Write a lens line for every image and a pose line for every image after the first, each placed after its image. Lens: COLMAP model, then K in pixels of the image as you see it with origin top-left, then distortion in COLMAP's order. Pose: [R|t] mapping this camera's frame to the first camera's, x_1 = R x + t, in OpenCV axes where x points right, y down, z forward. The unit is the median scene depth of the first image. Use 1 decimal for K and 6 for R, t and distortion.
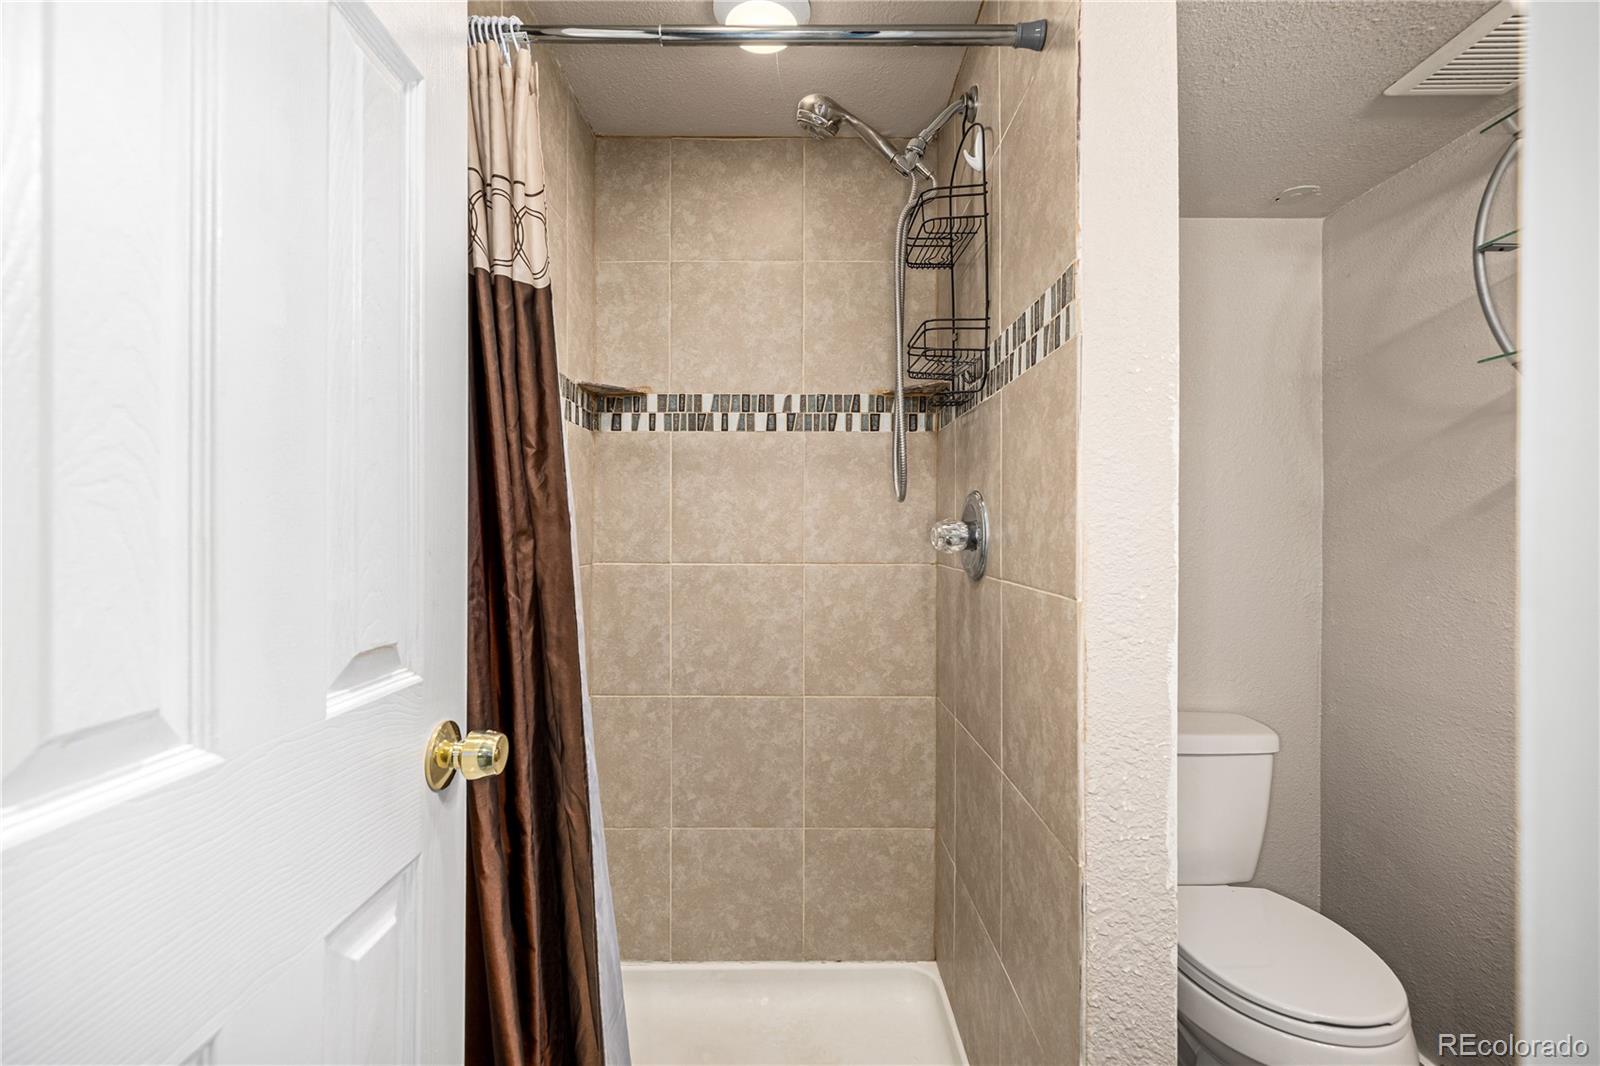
lens RADIAL K [[679.9, 0, 791.7], [0, 679.9, 536.1], [0, 0, 1]] dist [-0.000681, 0.000559]
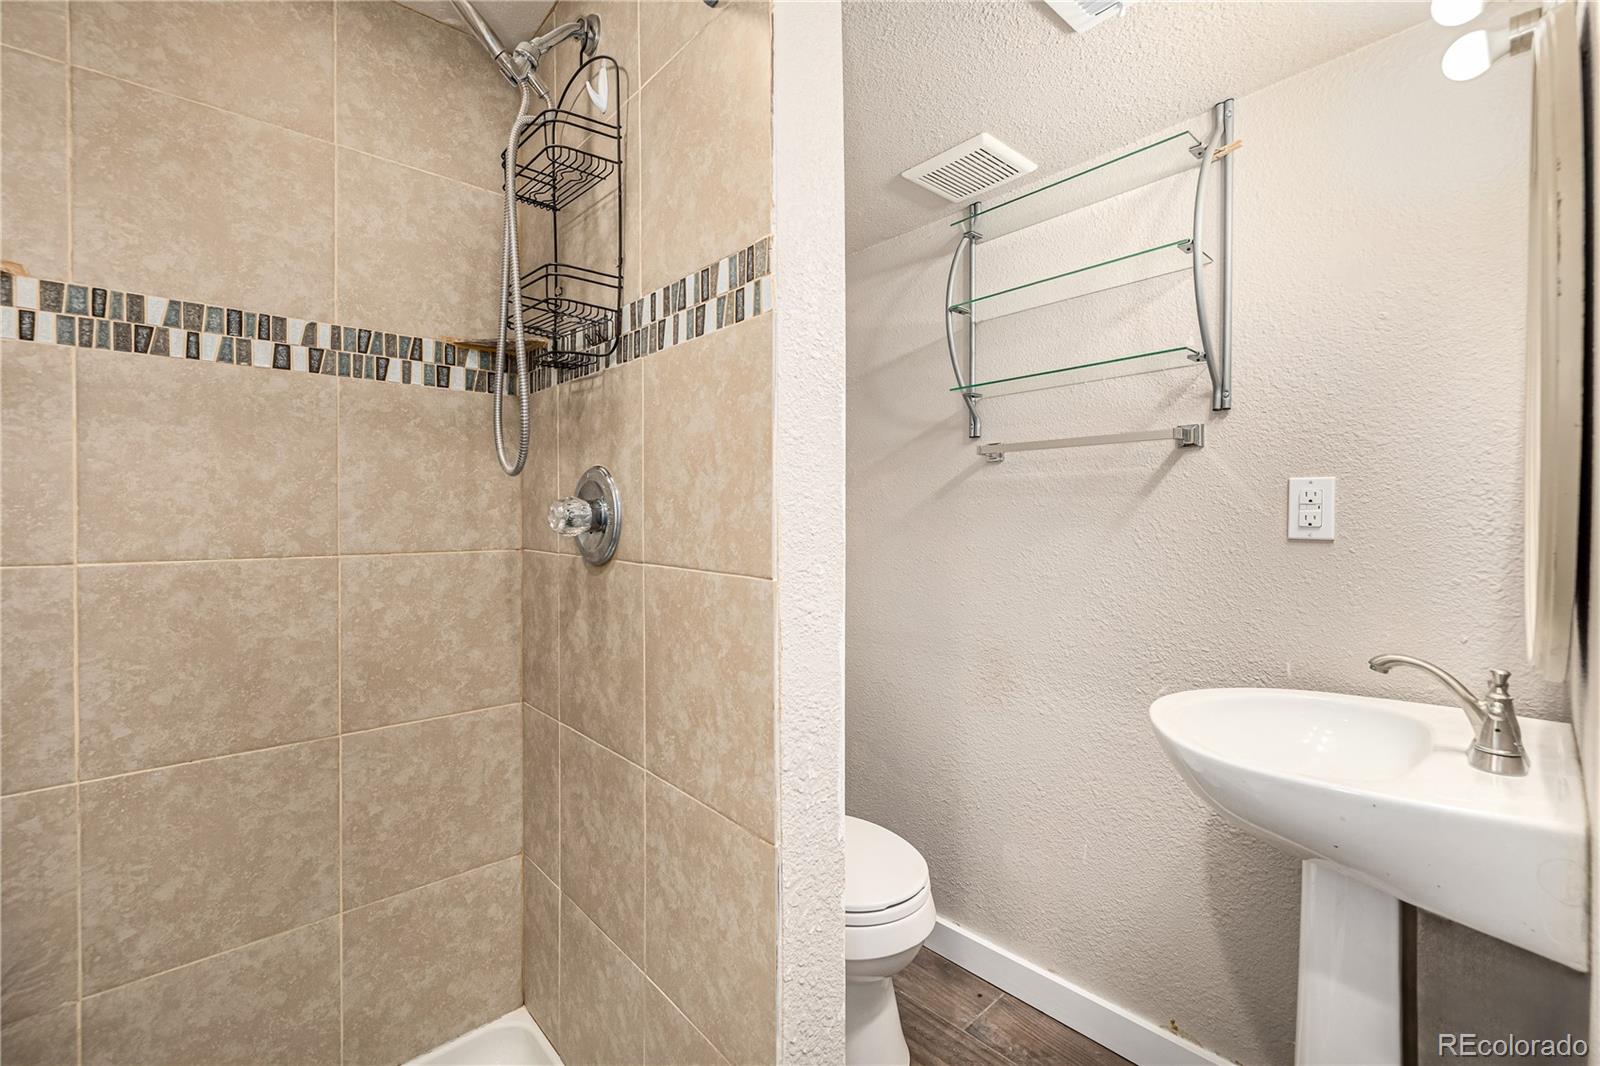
lens RADIAL K [[679.9, 0, 801.4], [0, 679.9, 519.9], [0, 0, 1]] dist [-0.000681, 0.000559]
pose [[0.741070, -0.007630, 0.671384, -0.105506], [0.005879, 0.999971, 0.004875, 0.001293], [-0.671402, 0.000335, 0.741093, 0.117642]]
